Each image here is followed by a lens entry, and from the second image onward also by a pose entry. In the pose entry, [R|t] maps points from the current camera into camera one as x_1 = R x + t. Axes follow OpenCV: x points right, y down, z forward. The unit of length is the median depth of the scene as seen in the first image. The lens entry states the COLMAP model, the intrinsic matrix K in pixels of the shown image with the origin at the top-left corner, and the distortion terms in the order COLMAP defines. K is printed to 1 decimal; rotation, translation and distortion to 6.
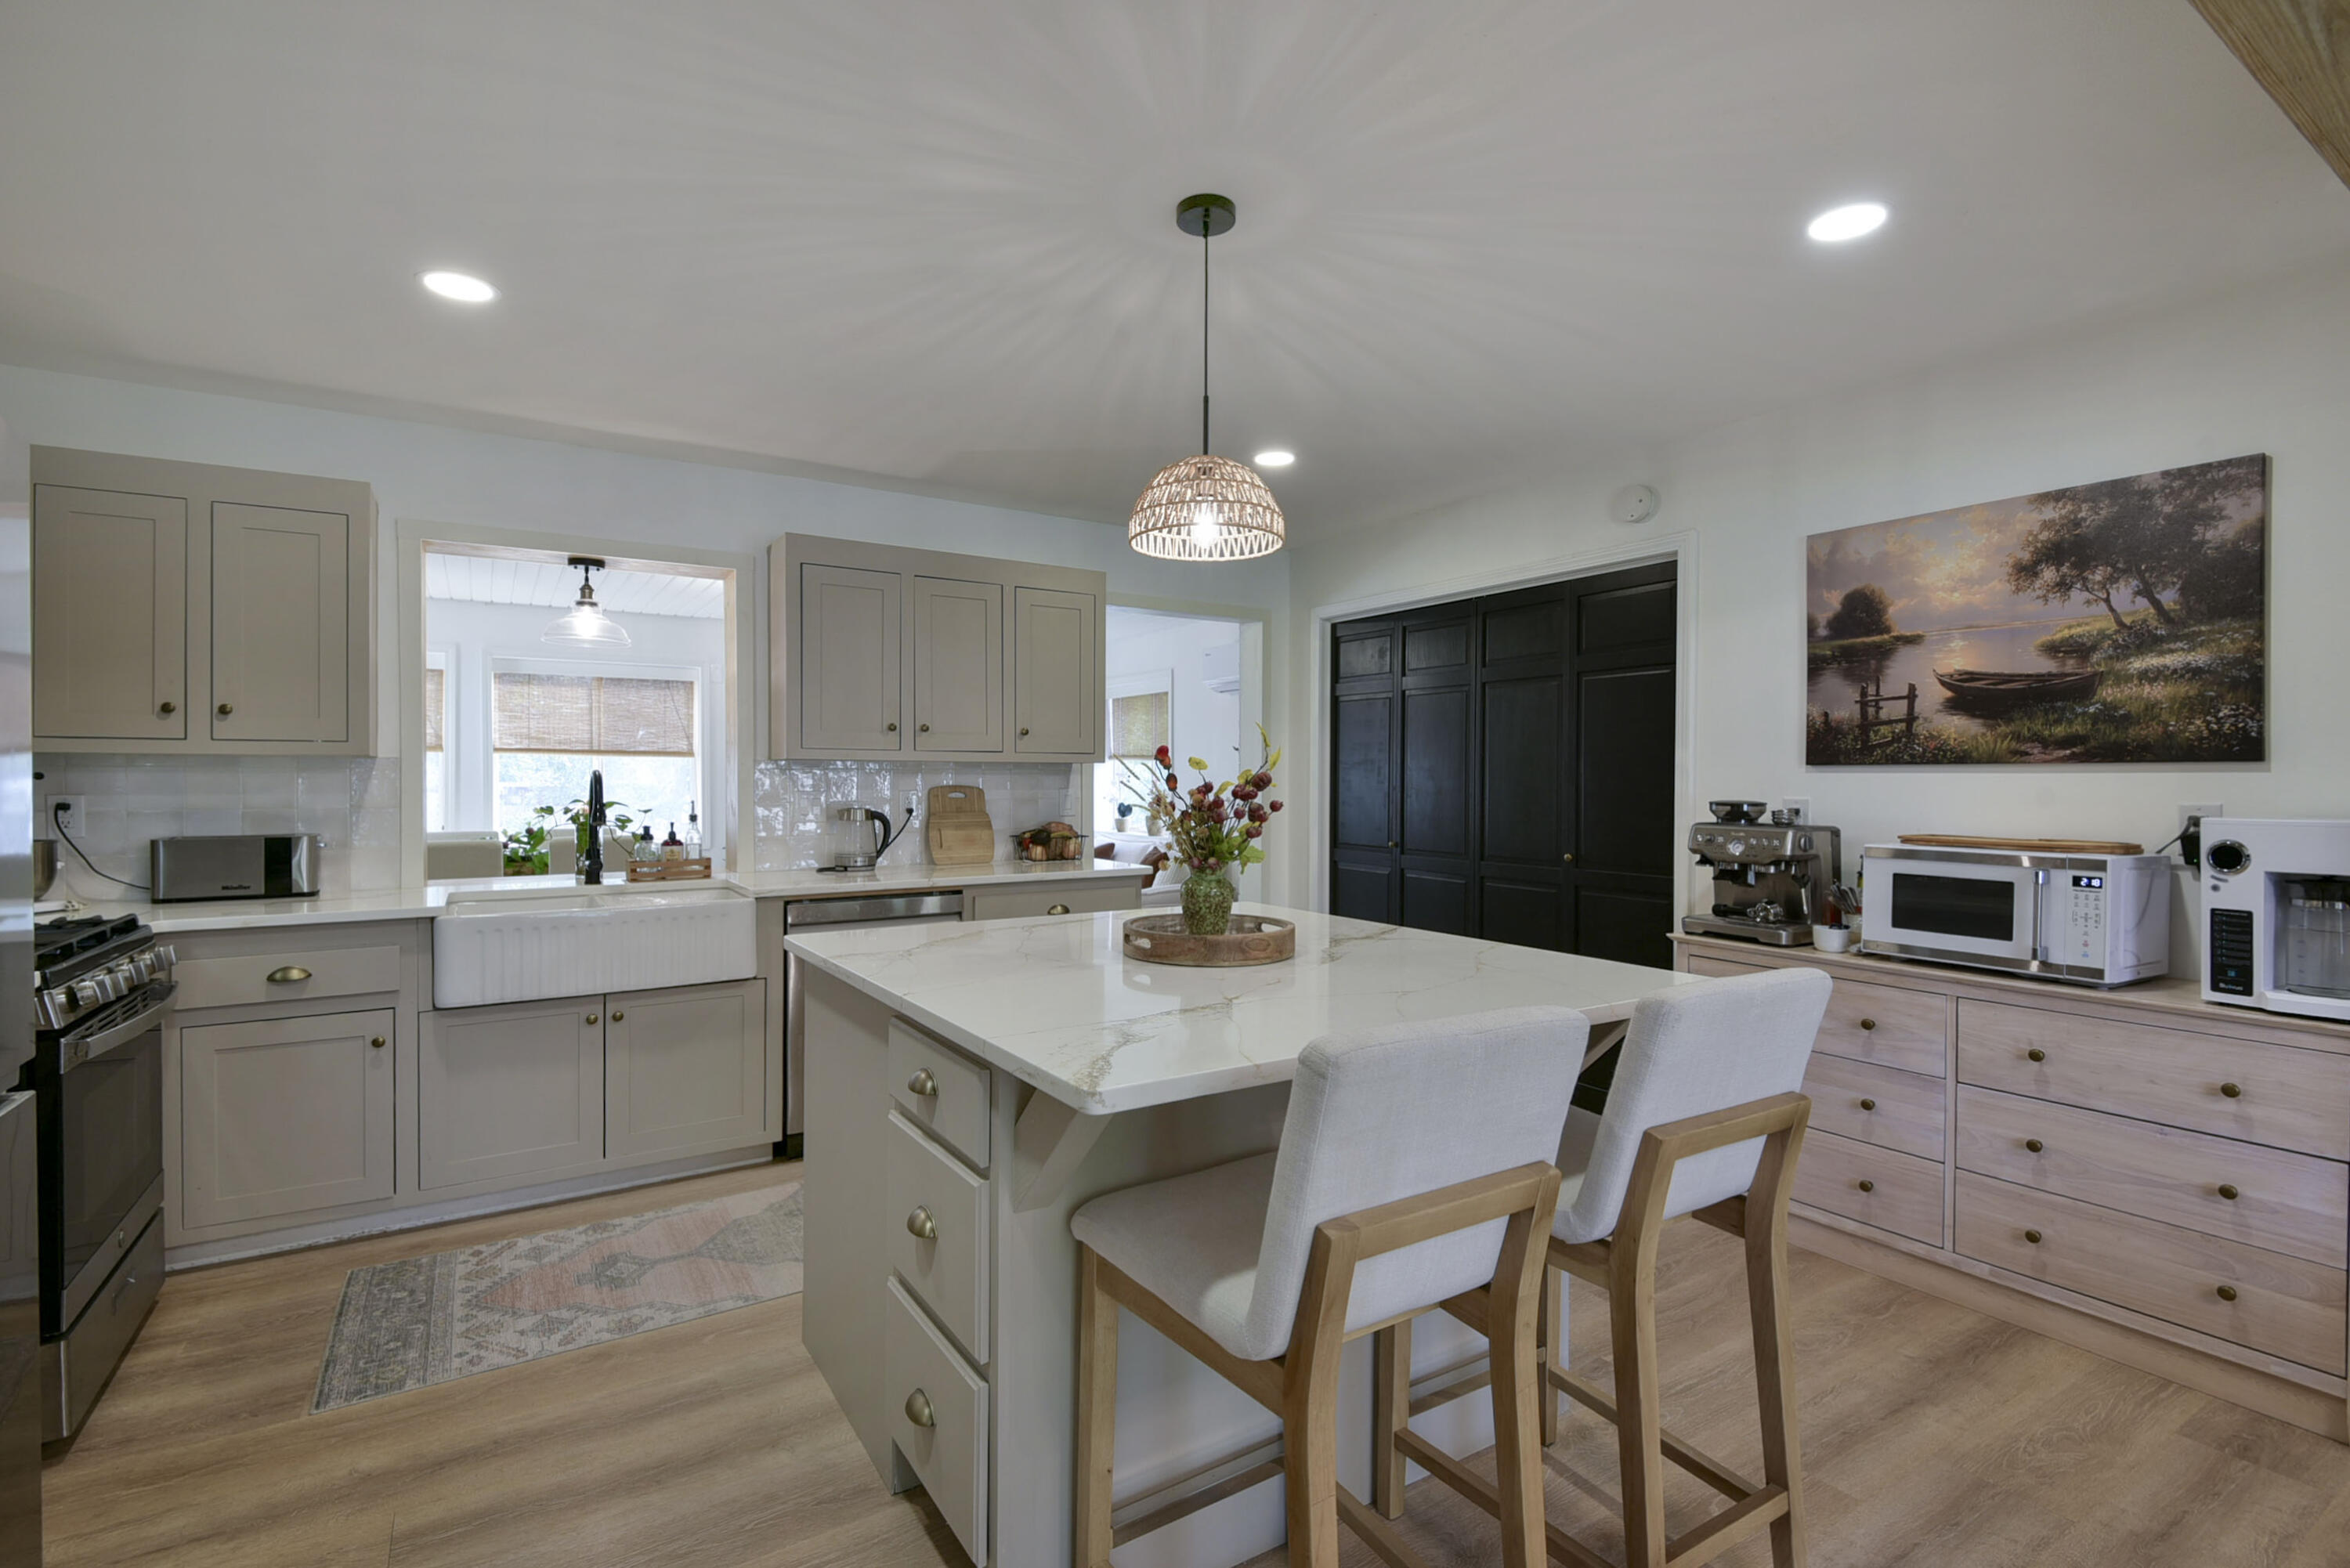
lens RADIAL K [[1077.9, 0, 1164.6], [0, 1077.9, 776.1], [0, 0, 1]] dist [0.045577, -0.039286]
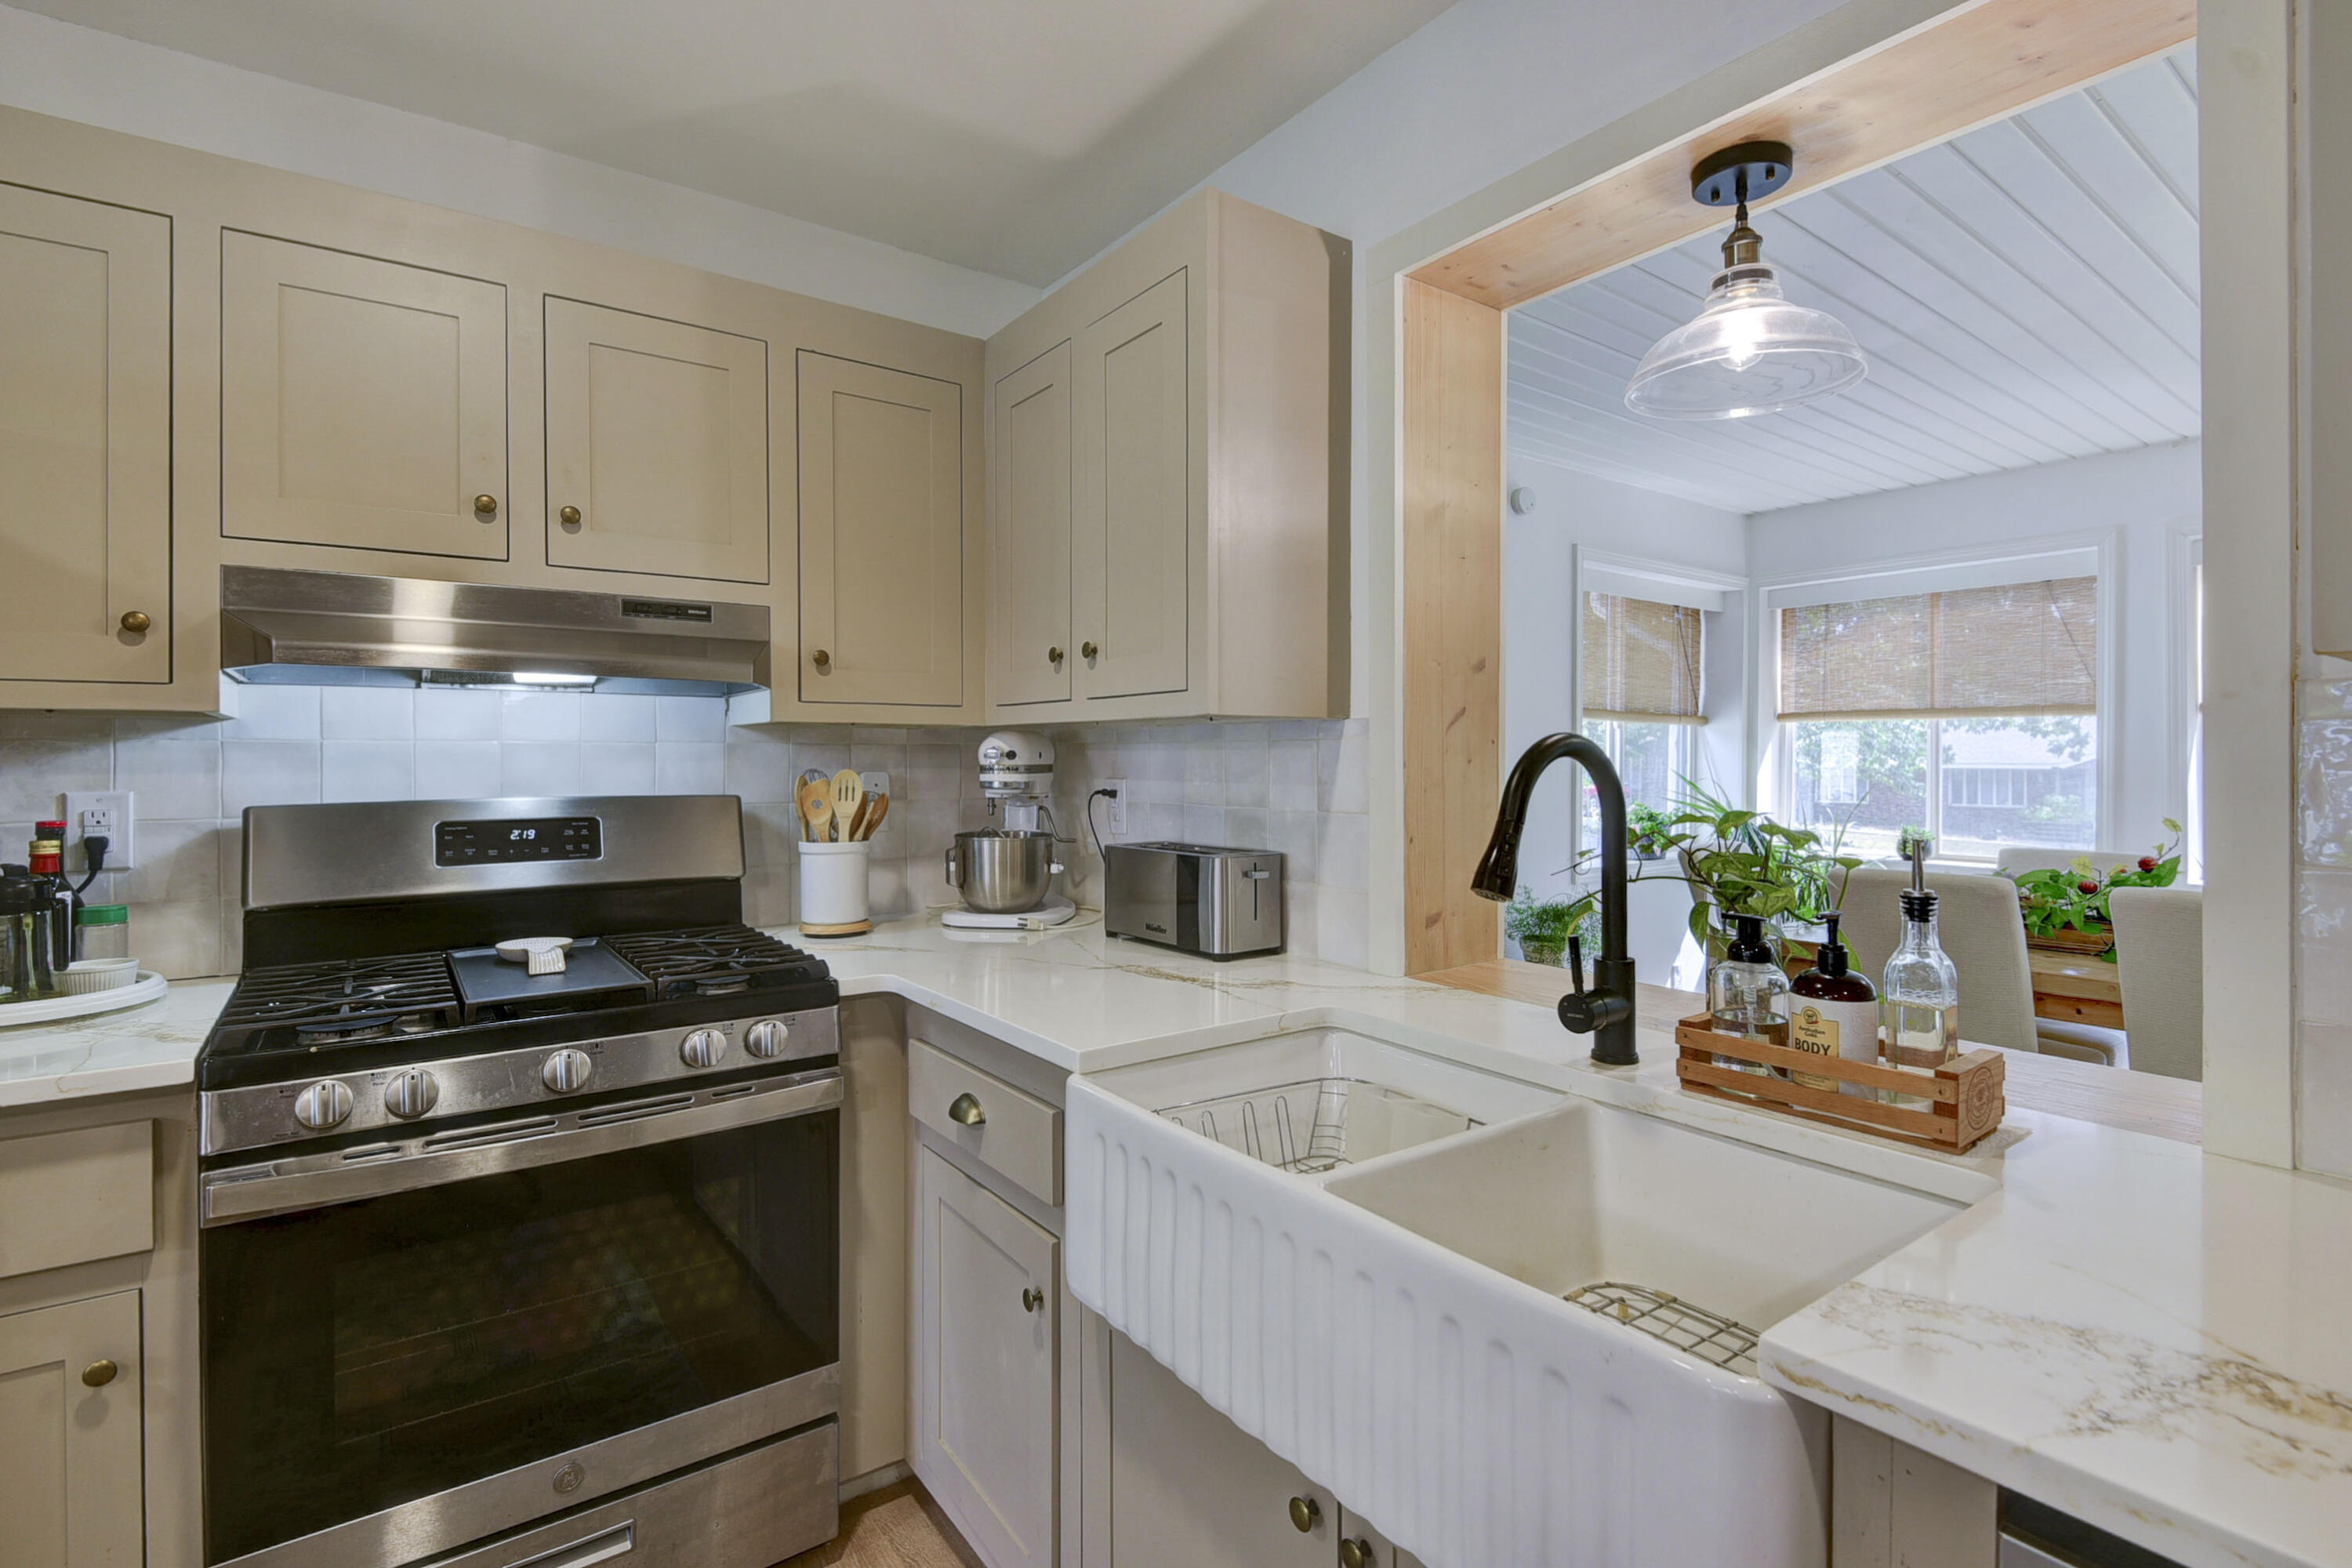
lens RADIAL K [[1082.0, 0, 1159.3], [0, 1082.0, 778.2], [0, 0, 1]] dist [-0.001395, -0.010371]
pose [[0.061077, 0.015481, -0.998013, -0.199483], [0.004663, 0.999864, 0.015795, 0.002289], [0.998122, -0.005619, 0.060996, 0.864729]]
